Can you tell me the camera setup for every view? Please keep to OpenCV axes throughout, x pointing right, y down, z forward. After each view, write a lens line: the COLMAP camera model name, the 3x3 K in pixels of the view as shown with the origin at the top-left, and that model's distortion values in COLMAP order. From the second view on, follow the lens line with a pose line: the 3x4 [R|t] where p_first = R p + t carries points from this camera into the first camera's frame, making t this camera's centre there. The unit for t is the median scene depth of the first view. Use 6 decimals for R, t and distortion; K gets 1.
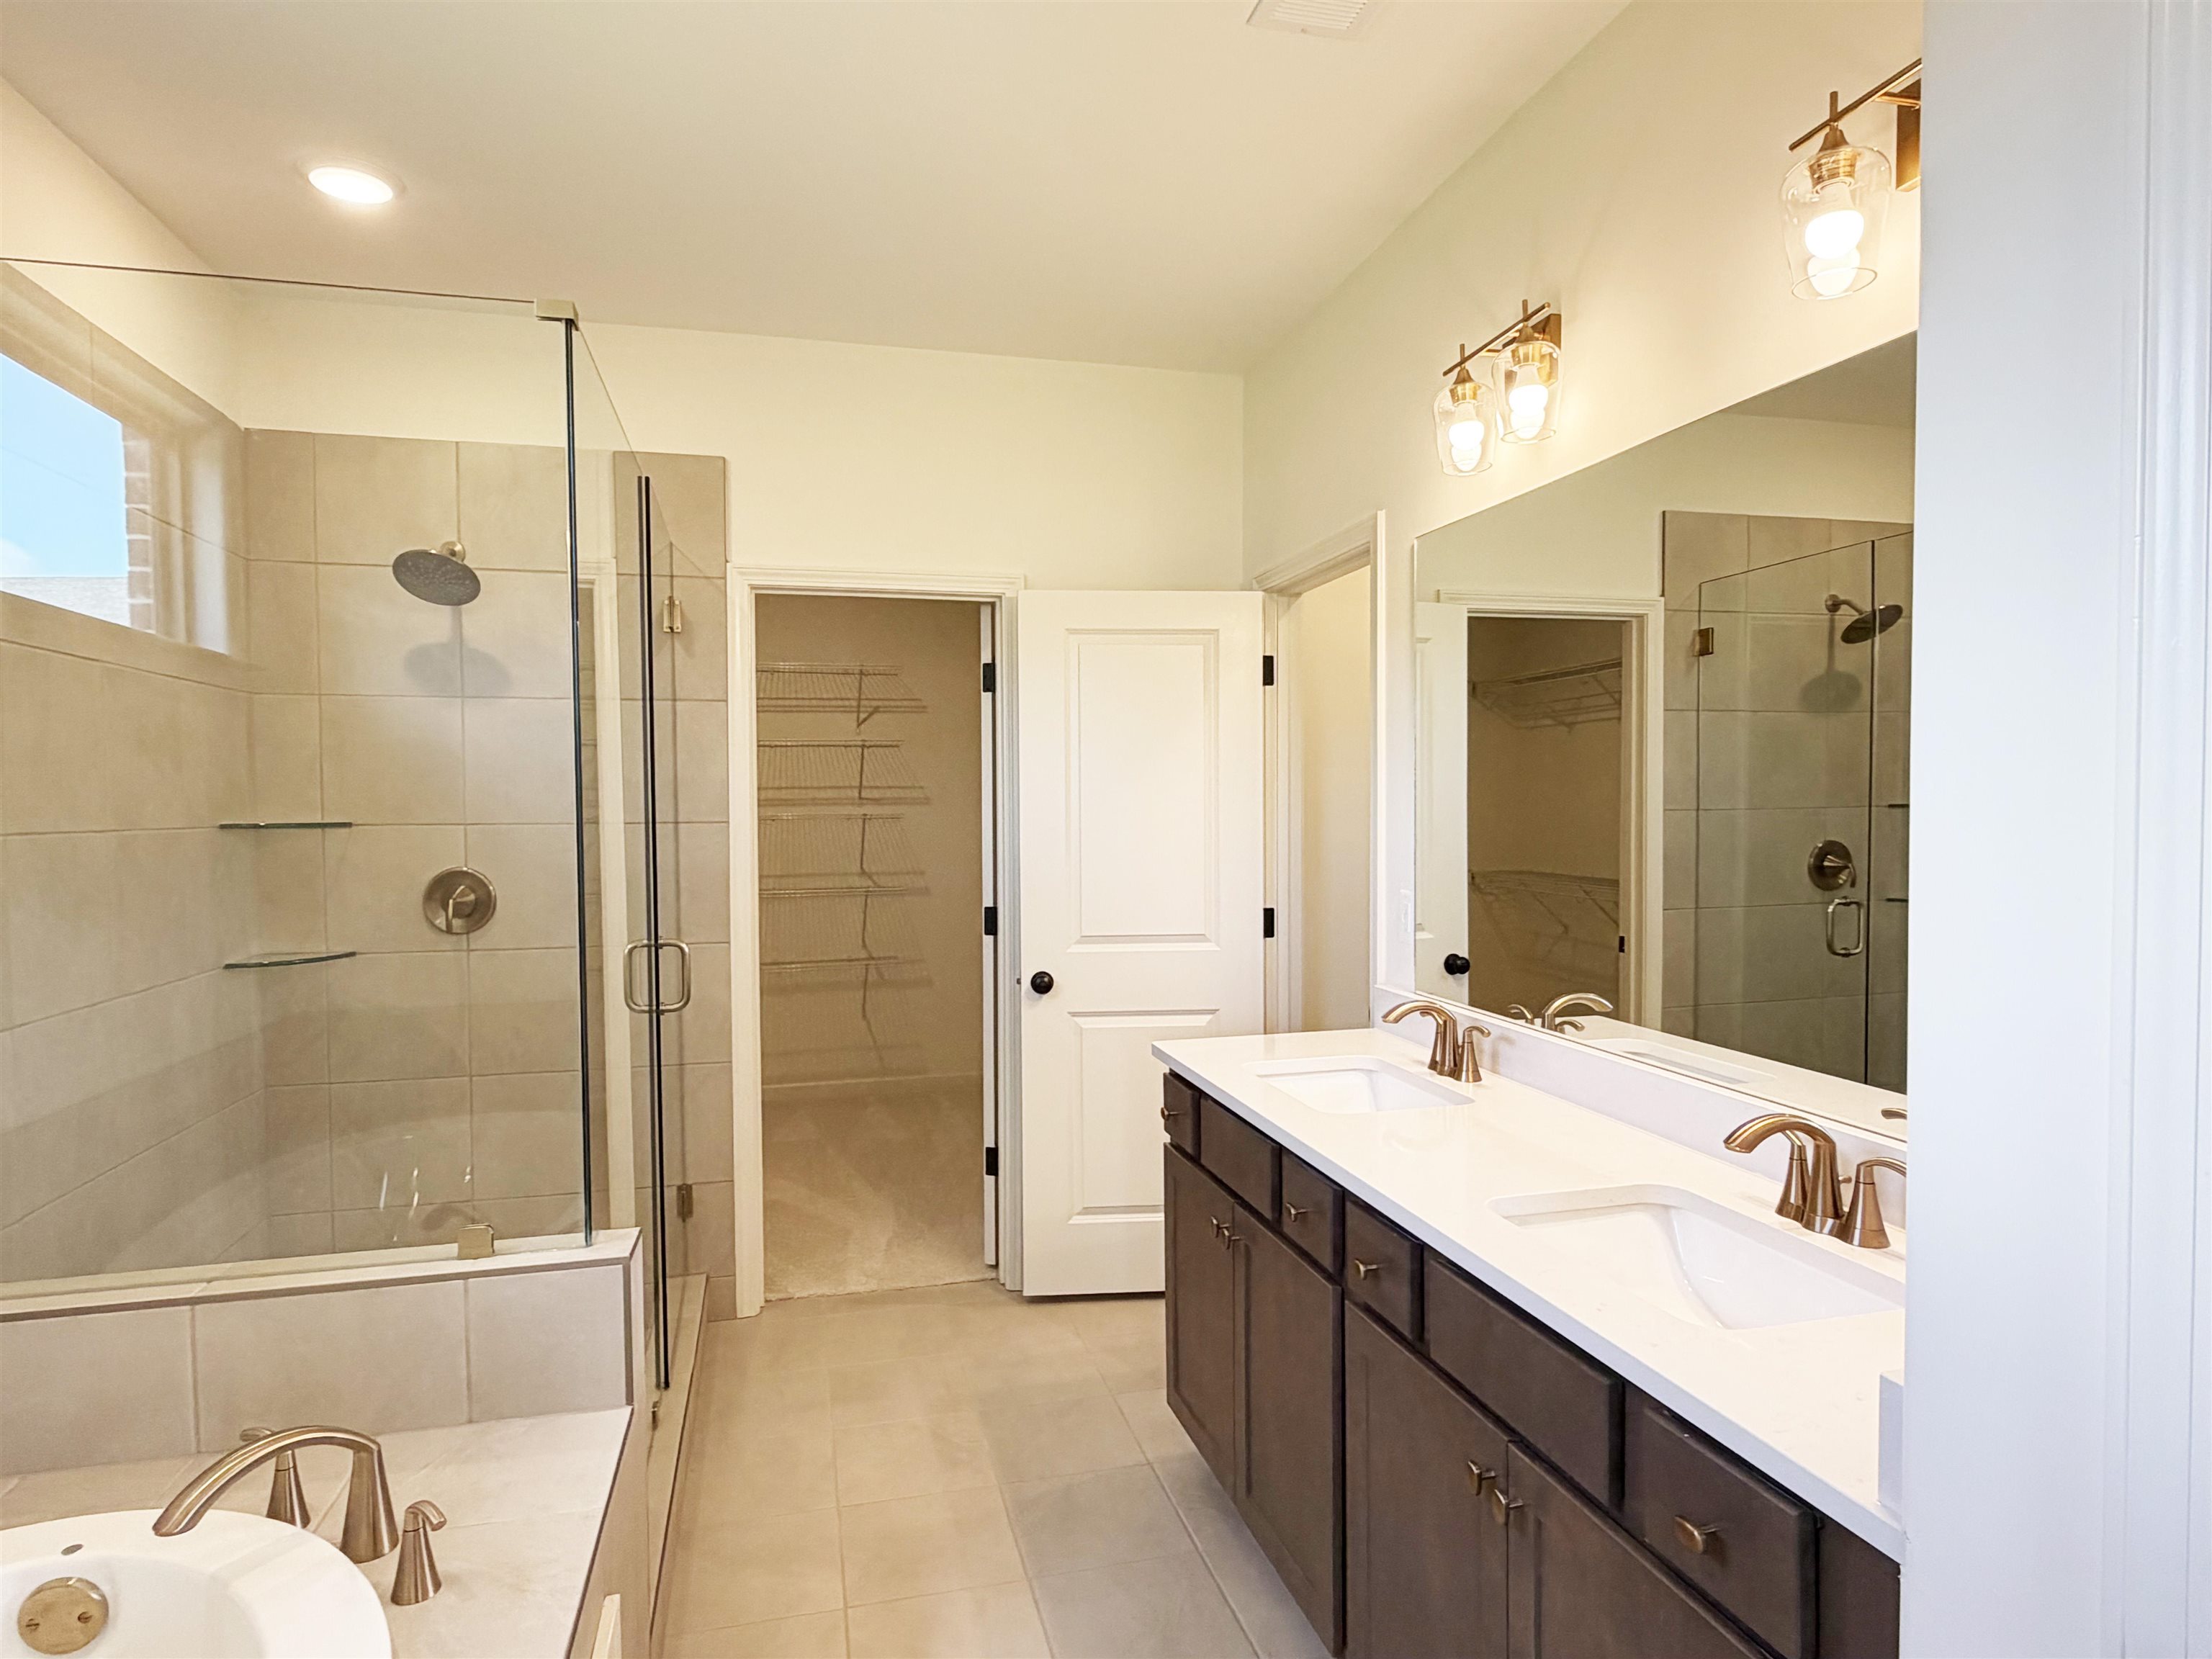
lens RADIAL K [[1258.4, 0, 1097.7], [0, 1258.4, 843.0], [0, 0, 1]] dist [-0.000736, 0.000934]
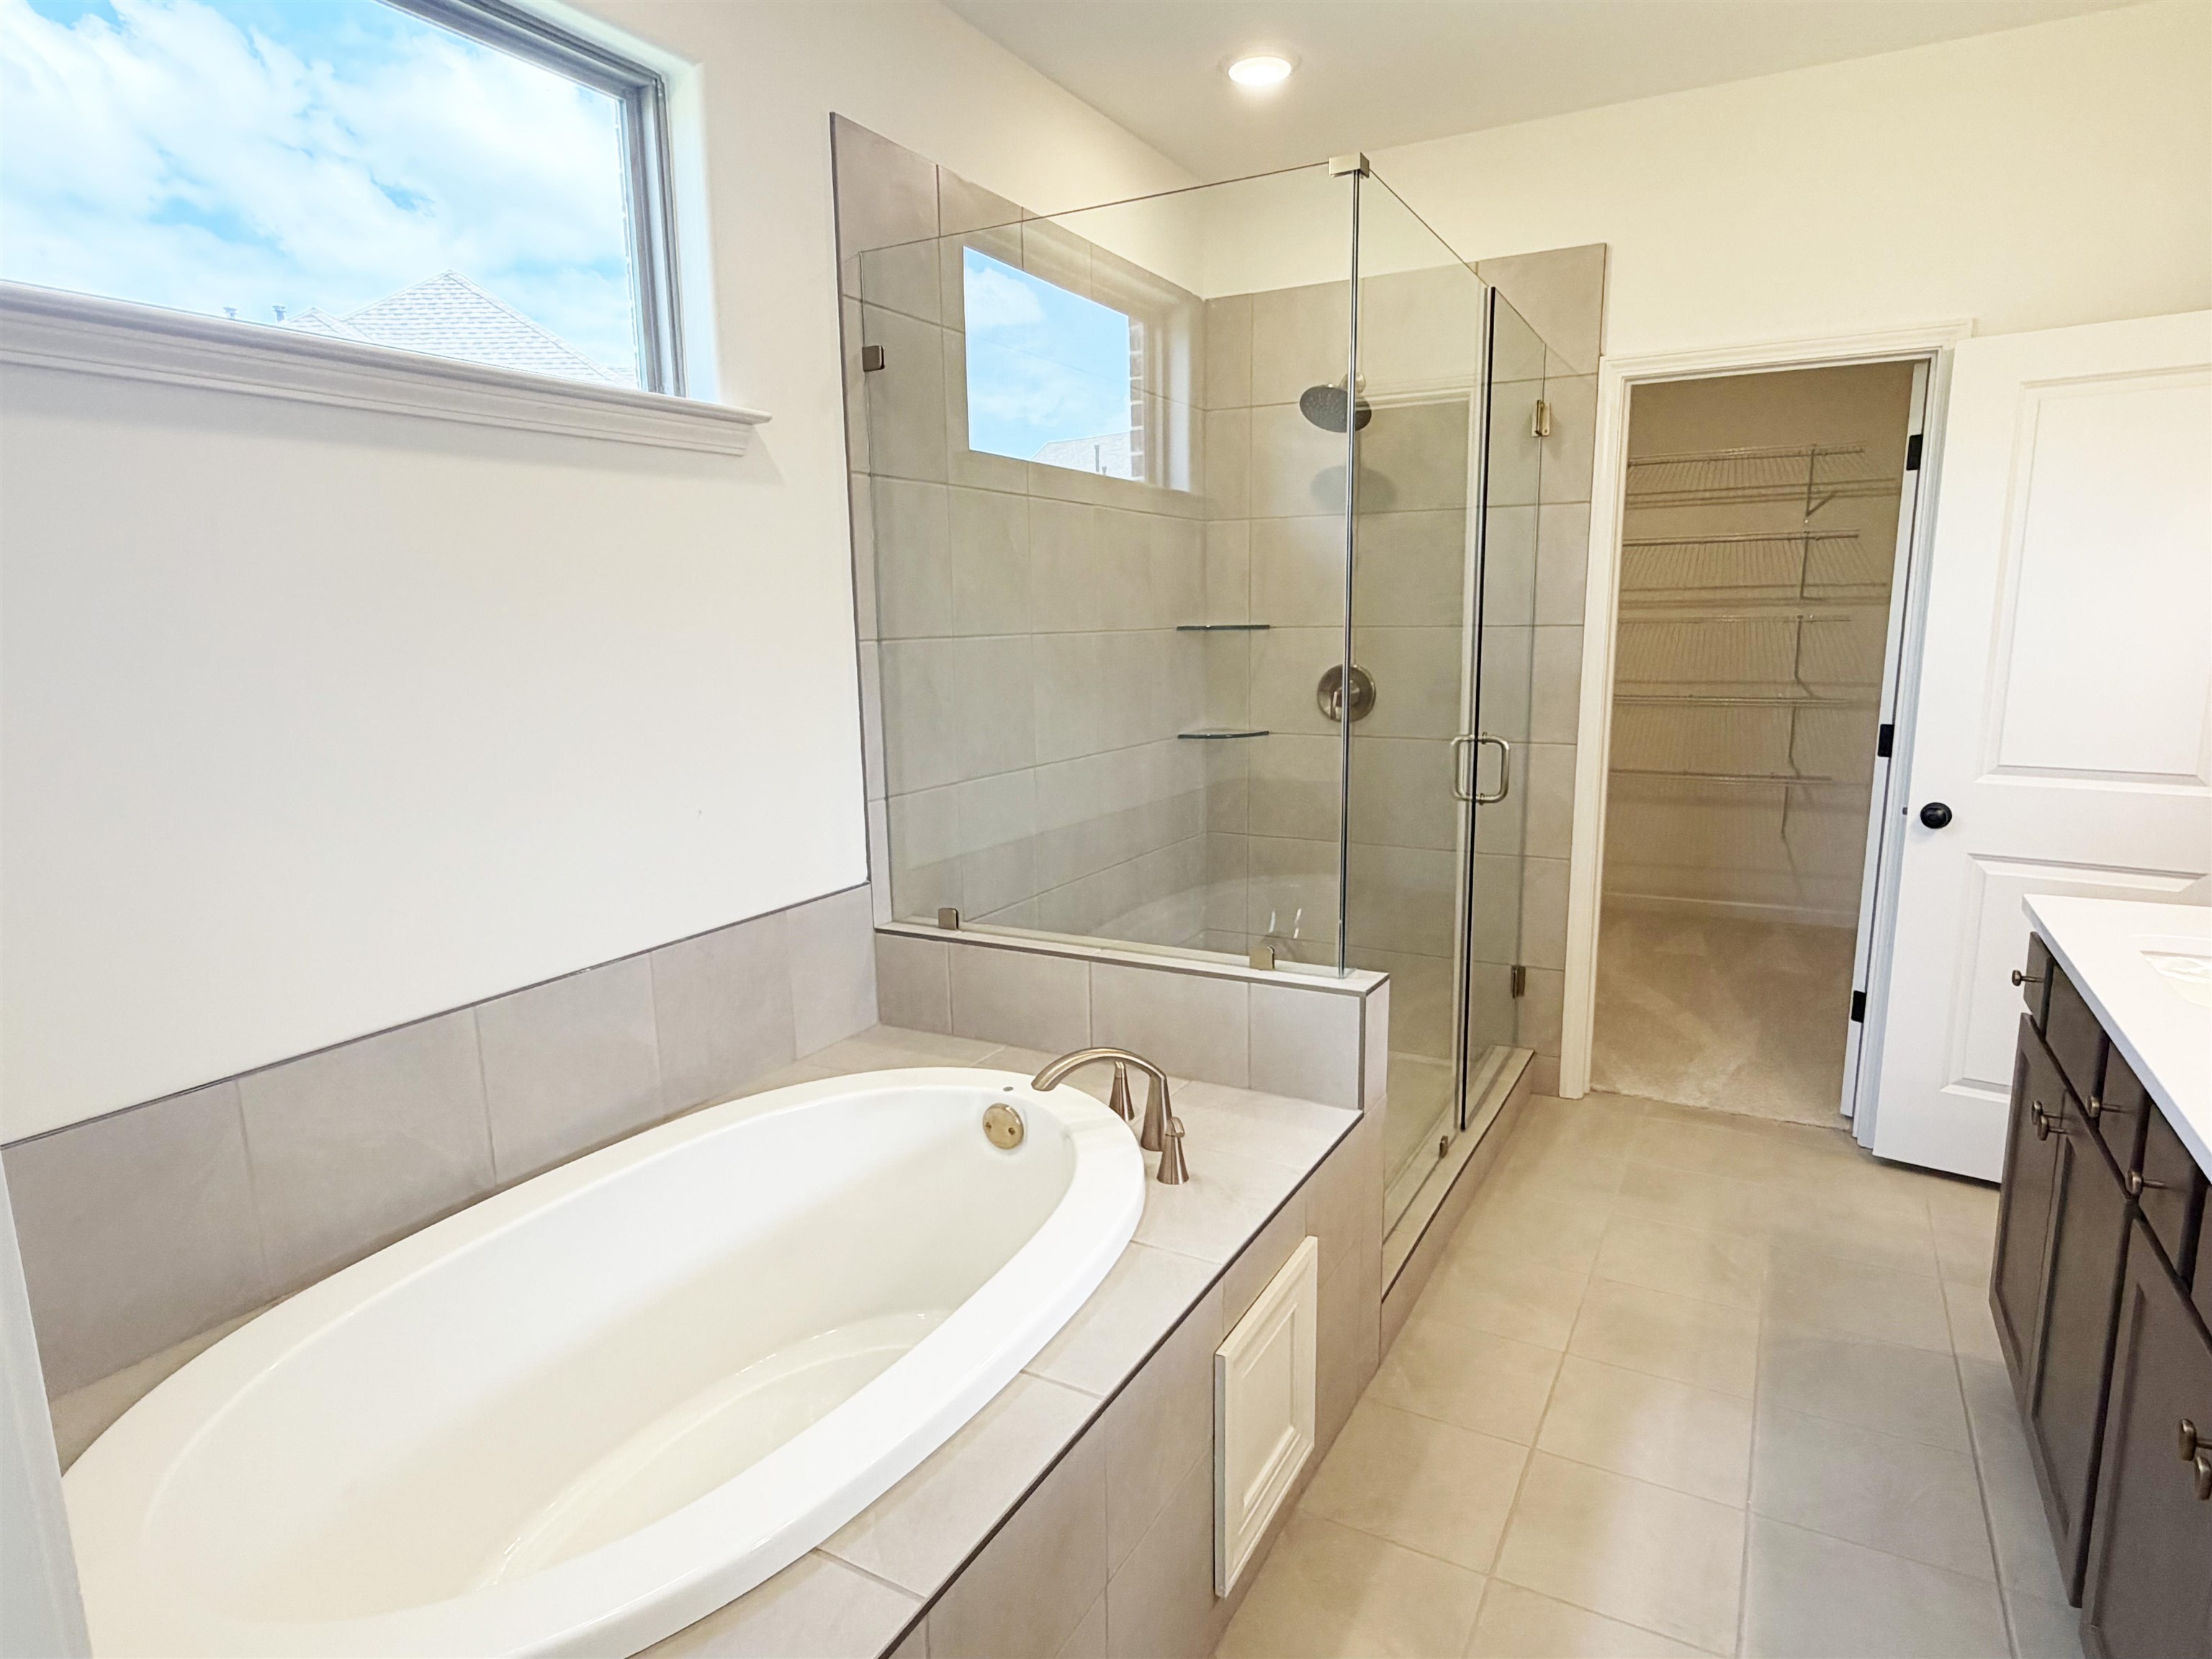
lens RADIAL K [[1258.4, 0, 1097.7], [0, 1258.4, 843.0], [0, 0, 1]] dist [-0.000736, 0.000934]
pose [[0.728839, 0.119003, -0.674264, 0.136110], [-0.012910, 0.986993, 0.160243, -0.001046], [0.684563, -0.108087, 0.720896, -0.016217]]
